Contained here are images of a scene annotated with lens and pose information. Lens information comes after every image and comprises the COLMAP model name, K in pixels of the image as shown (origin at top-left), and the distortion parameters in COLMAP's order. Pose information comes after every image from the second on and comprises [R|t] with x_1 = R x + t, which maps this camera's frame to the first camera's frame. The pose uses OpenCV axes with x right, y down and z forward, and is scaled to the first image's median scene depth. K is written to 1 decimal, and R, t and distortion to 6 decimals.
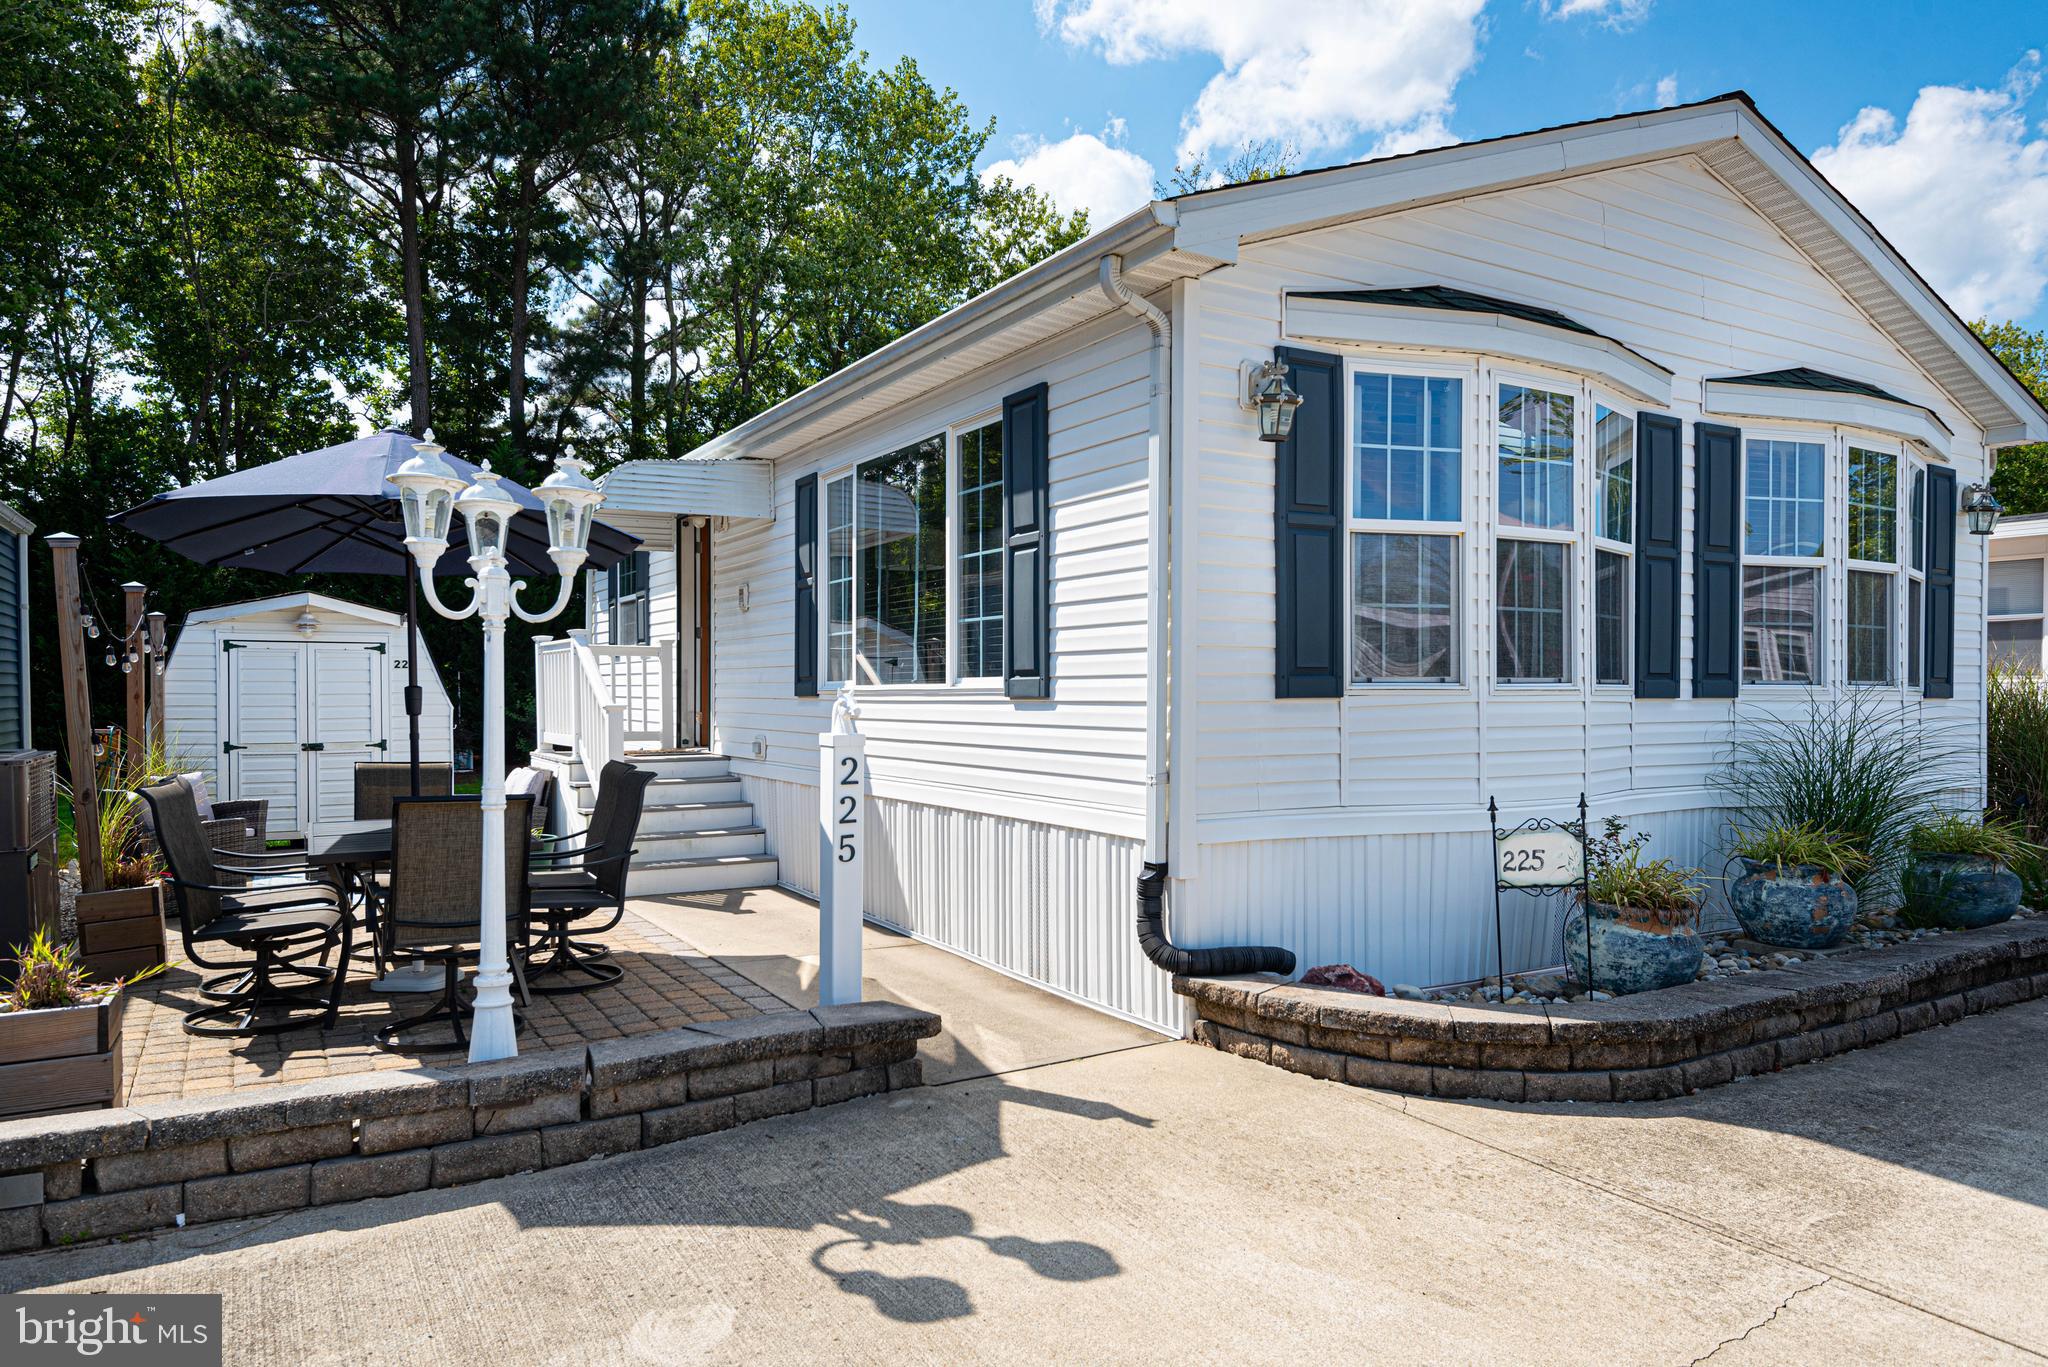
lens RADIAL K [[1294.9, 0, 1018.1], [0, 1294.9, 723.7], [0, 0, 1]] dist [0.000757, -0.000232]
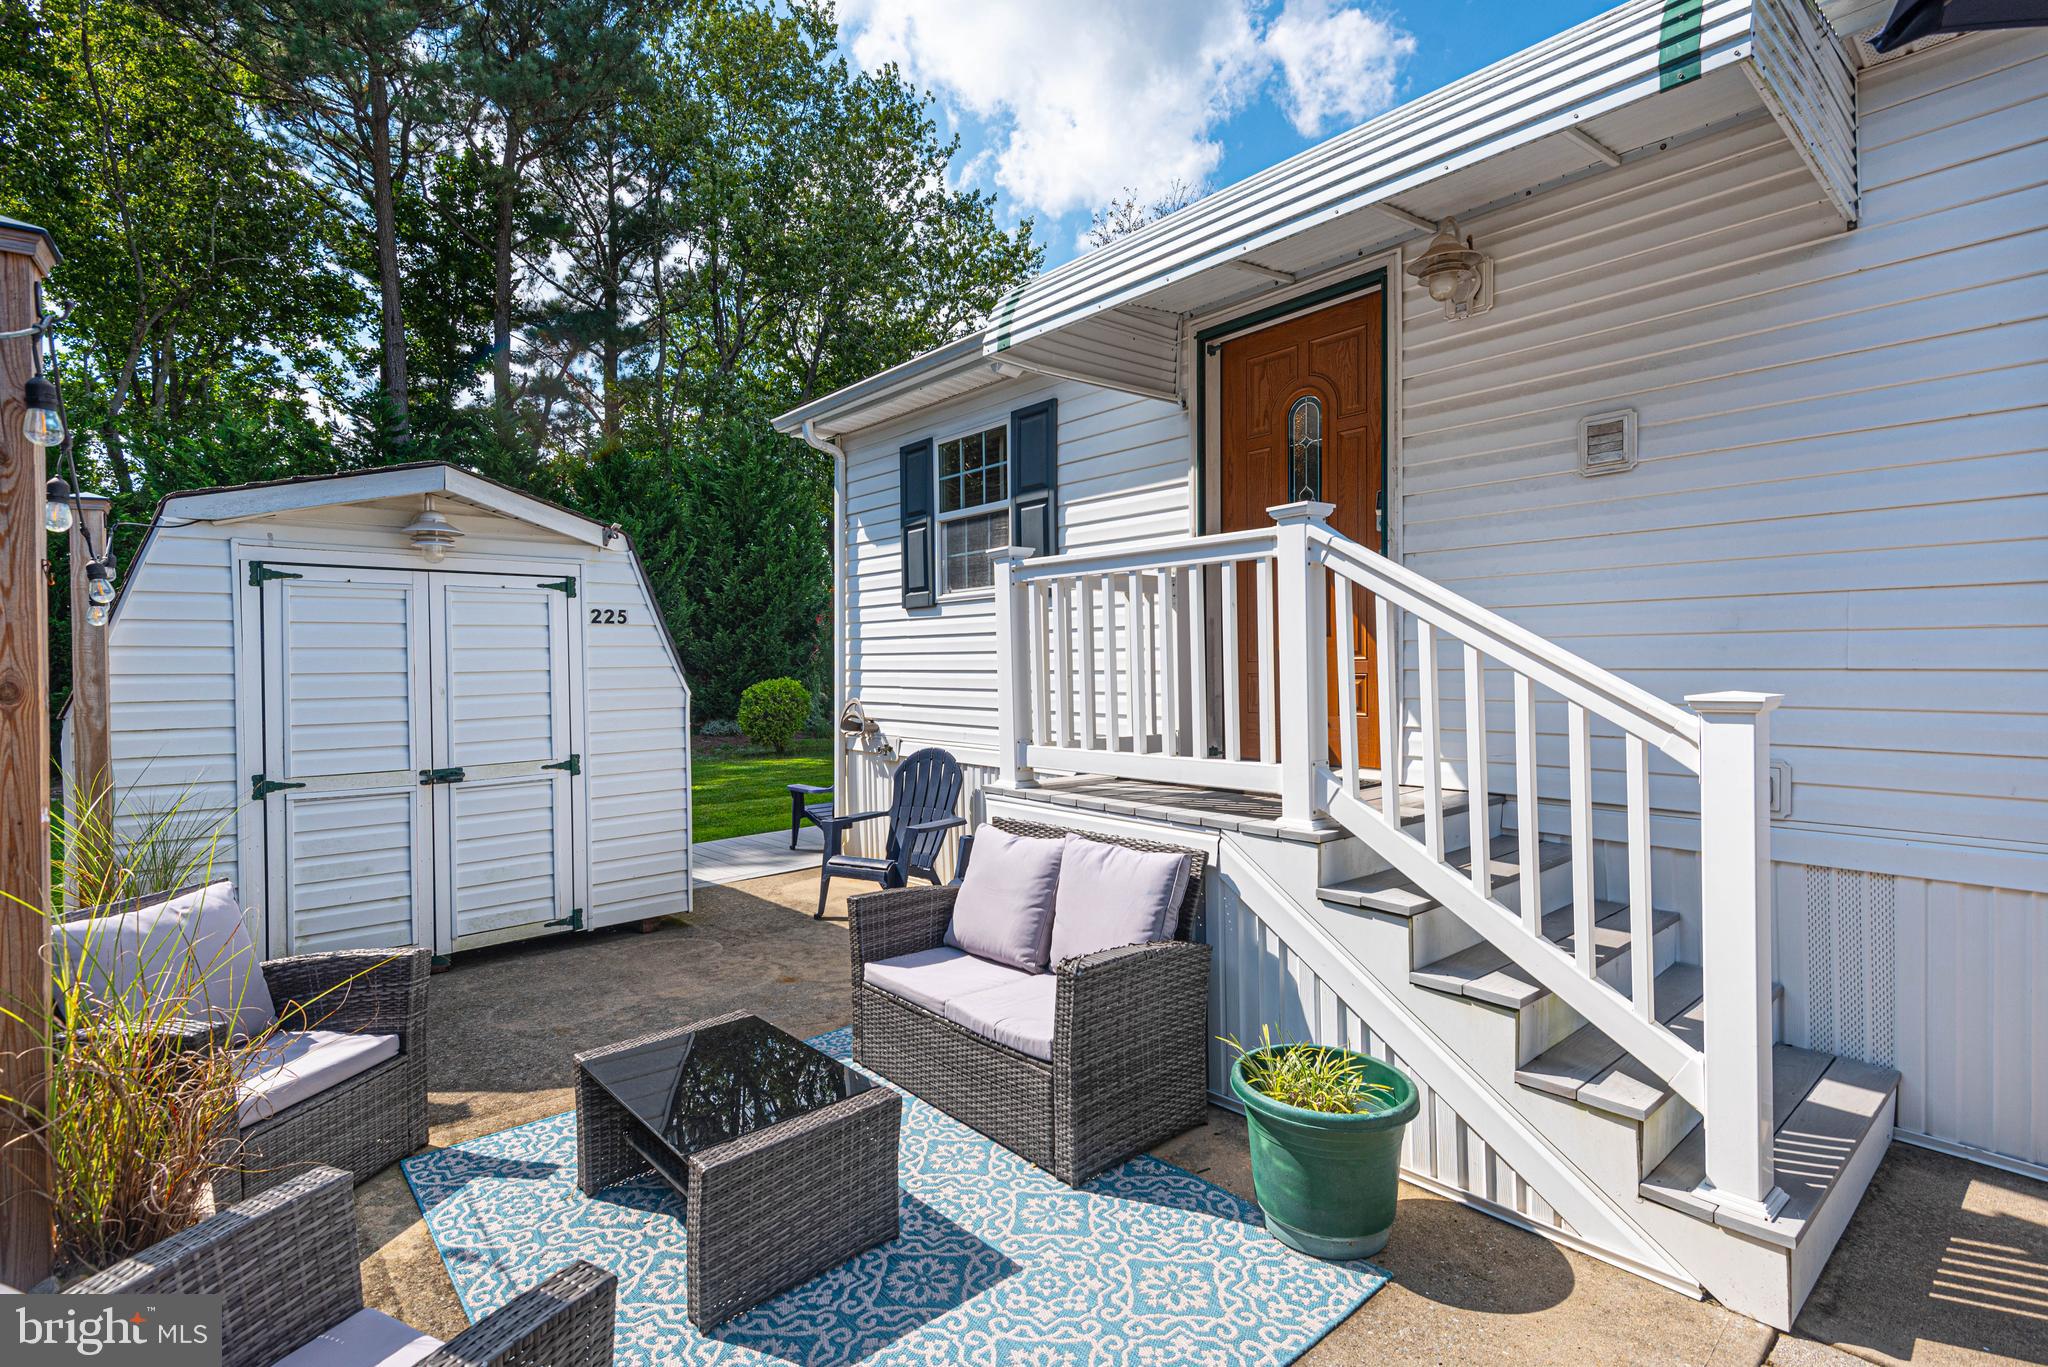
lens RADIAL K [[962.7, 0, 1005.7], [0, 962.7, 673.4], [0, 0, 1]] dist [0.056821, -0.042104]
pose [[0.985030, -0.014123, 0.171804, -0.745413], [0.016505, 0.999786, -0.012442, -0.026874], [-0.171591, 0.015091, 0.985053, 1.107608]]
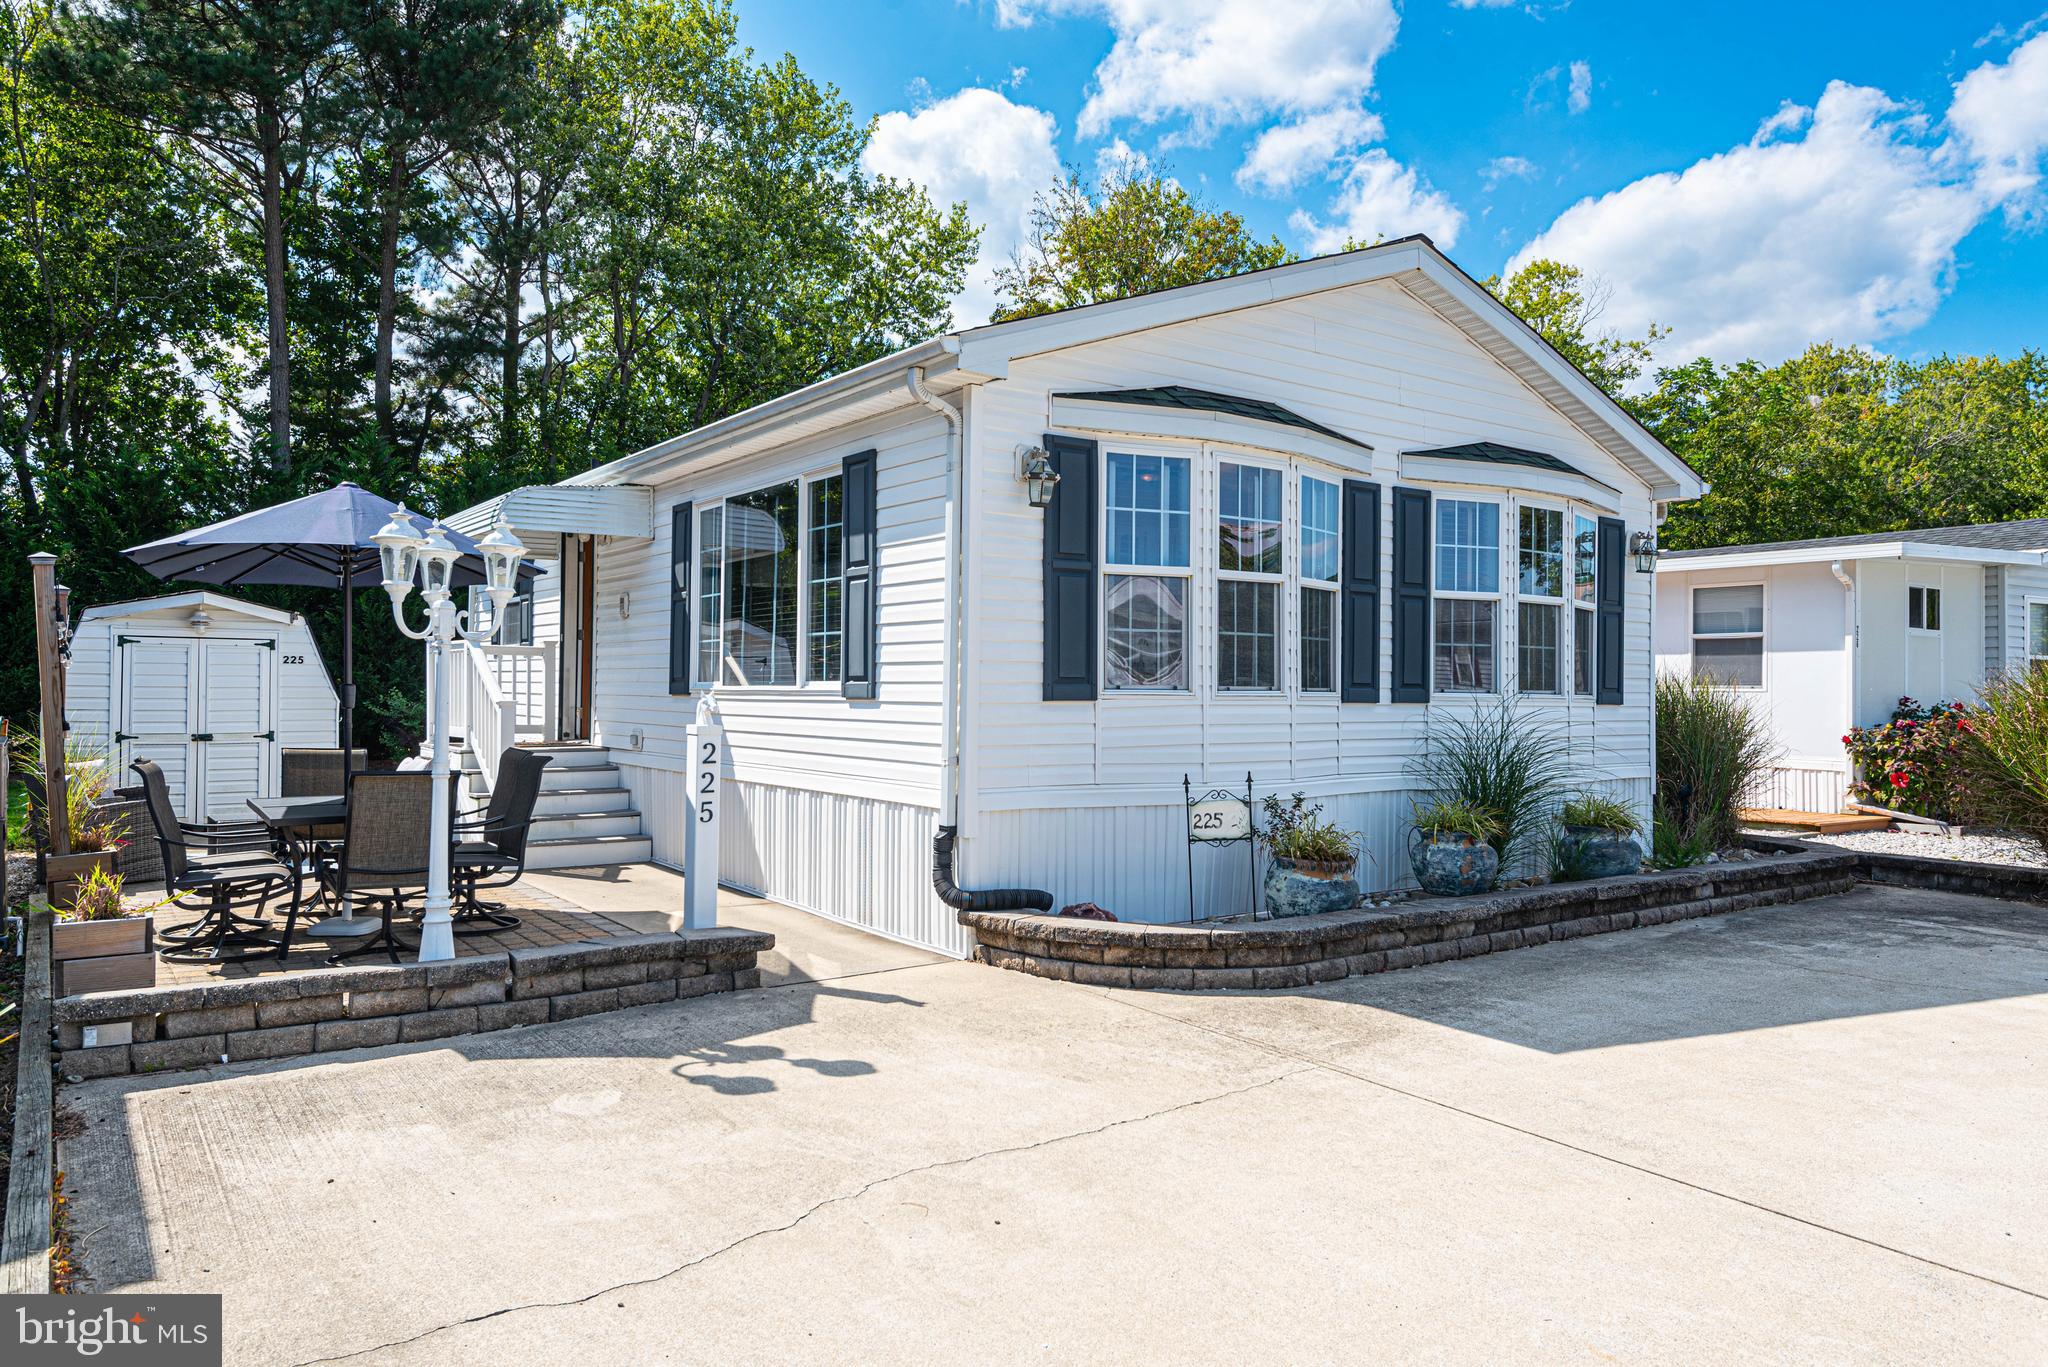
lens RADIAL K [[1367.8, 0, 1033.2], [0, 1367.8, 684.0], [0, 0, 1]] dist [0.010985, -0.003279]
pose [[0.996100, 0.009795, 0.087682, 0.059901], [-0.007315, 0.999565, -0.028563, 0.002628], [-0.087924, 0.027810, 0.995739, -0.333548]]
